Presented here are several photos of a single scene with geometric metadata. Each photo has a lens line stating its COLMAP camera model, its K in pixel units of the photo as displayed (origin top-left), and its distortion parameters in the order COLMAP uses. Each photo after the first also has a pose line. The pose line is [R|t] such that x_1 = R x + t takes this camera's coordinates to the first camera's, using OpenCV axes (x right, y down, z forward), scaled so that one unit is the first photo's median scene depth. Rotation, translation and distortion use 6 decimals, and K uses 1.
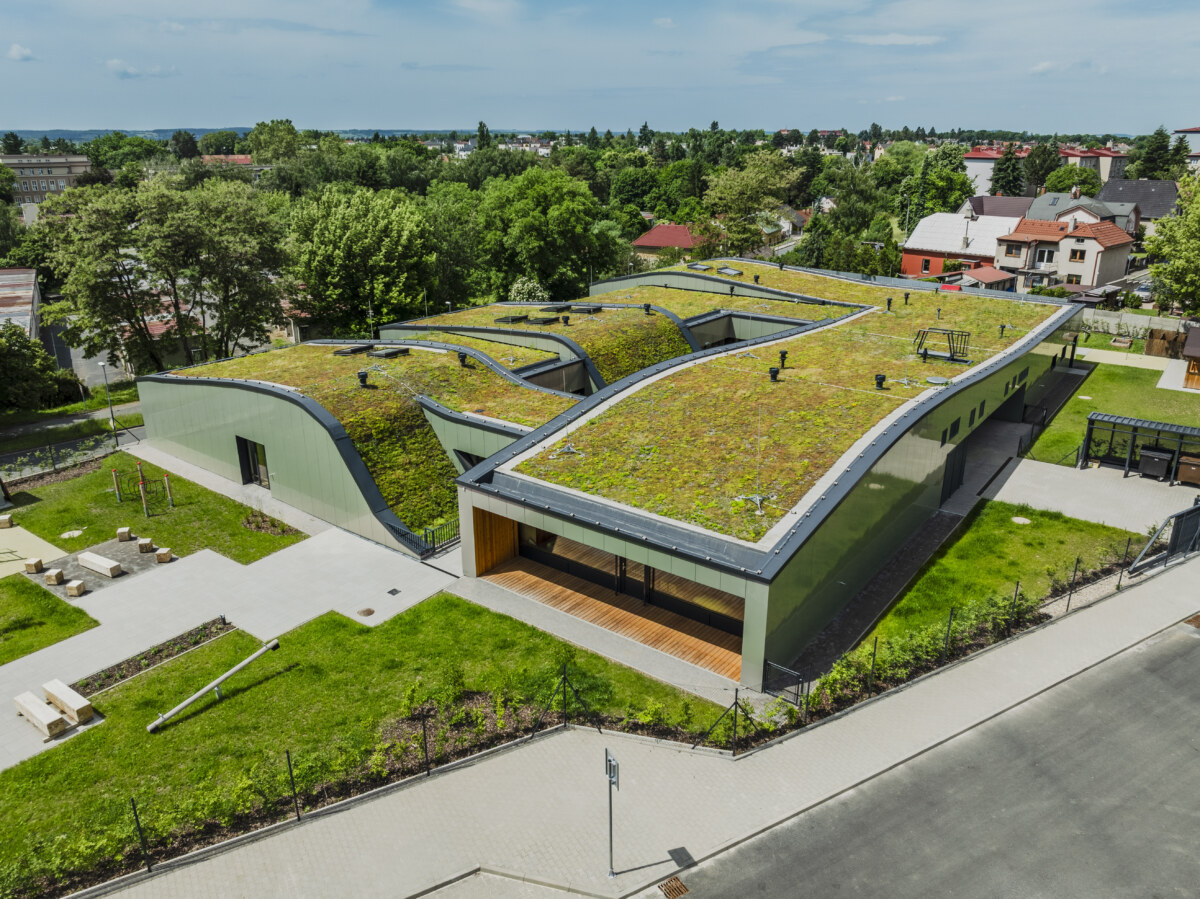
lens RADIAL K [[851.1, 0, 608.8], [0, 851.1, 440.4], [0, 0, 1]] dist [-0.042319, 0.011208]
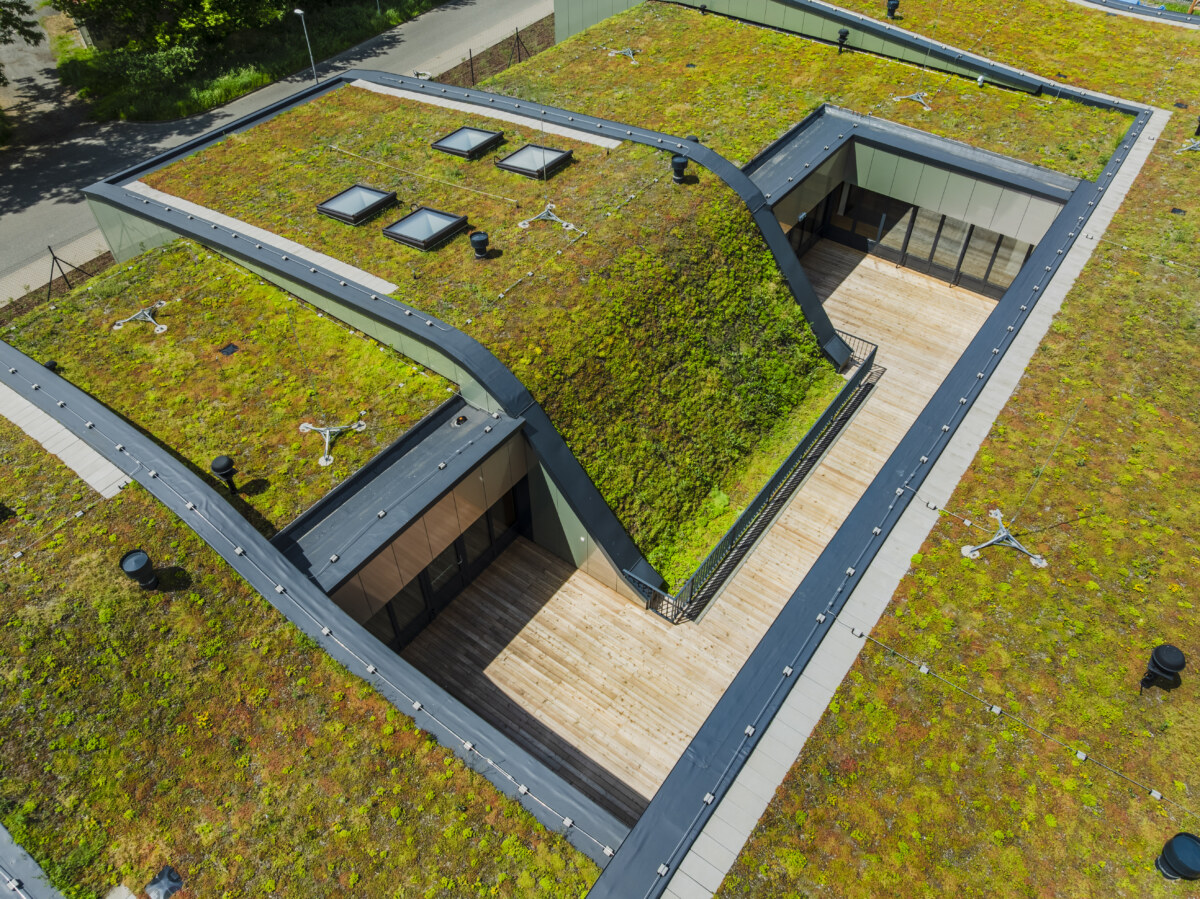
lens RADIAL K [[851.1, 0, 601.8], [0, 851.1, 447.6], [0, 0, 1]] dist [-0.042319, 0.011208]
pose [[0.999936, 0.000084, 0.011353, 0.002395], [-0.005215, 0.891636, 0.452722, -0.307417], [-0.010085, -0.452752, 0.891579, 0.781208]]
